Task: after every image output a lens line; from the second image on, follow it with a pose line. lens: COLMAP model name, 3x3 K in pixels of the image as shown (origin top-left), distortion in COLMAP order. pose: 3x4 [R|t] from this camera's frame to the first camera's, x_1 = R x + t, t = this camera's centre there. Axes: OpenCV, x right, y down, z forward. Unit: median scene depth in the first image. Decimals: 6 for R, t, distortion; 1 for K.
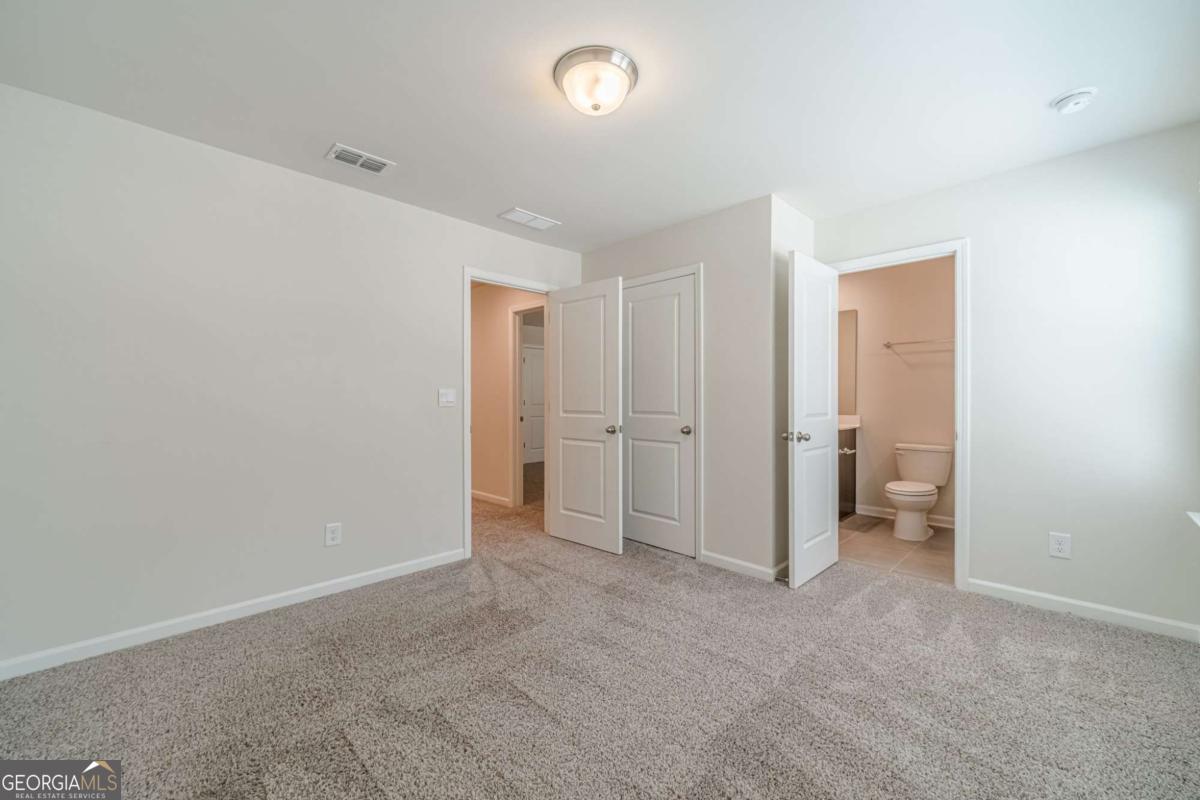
lens RADIAL K [[471.7, 0, 595.8], [0, 471.7, 400.1], [0, 0, 1]] dist [0.002469, -0.000701]
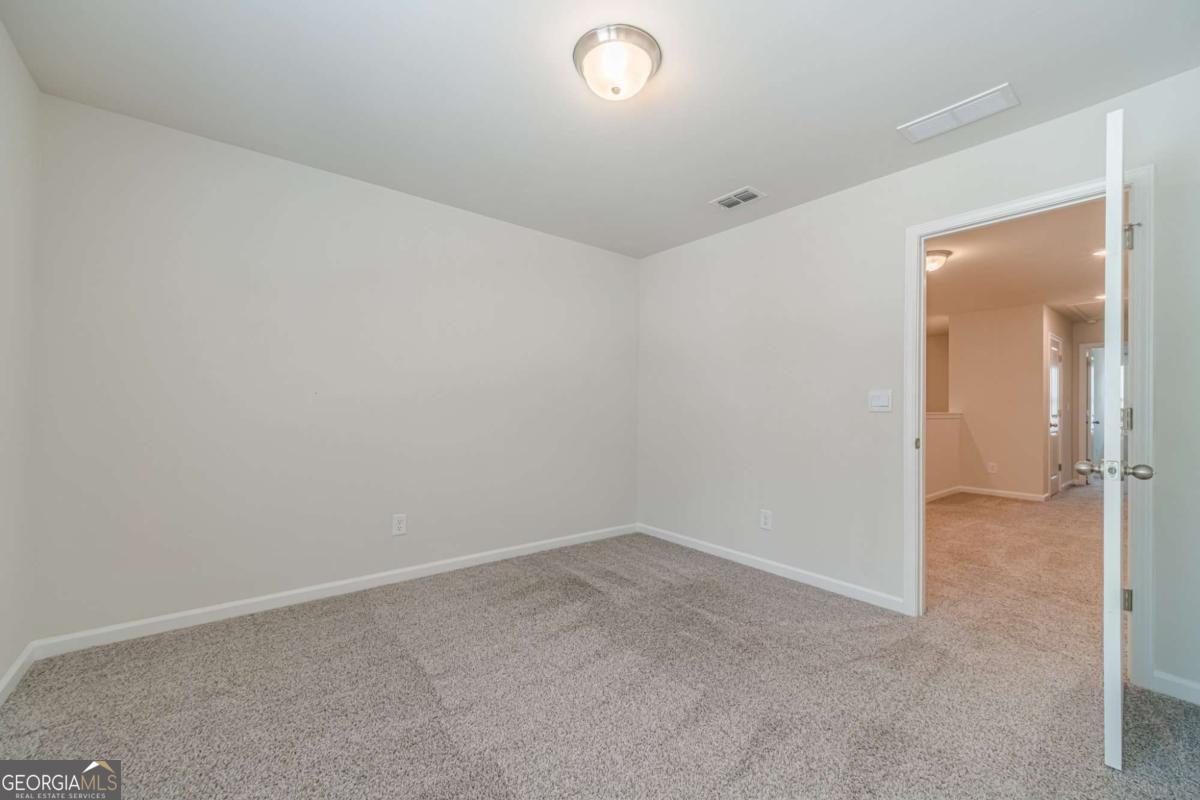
lens RADIAL K [[471.7, 0, 602.7], [0, 471.7, 402.4], [0, 0, 1]] dist [0.002469, -0.000701]
pose [[-0.098840, -0.009506, -0.995058, 0.616557], [-0.010311, 0.999910, -0.008528, 0.010615], [0.995050, 0.009417, -0.098929, 0.693637]]
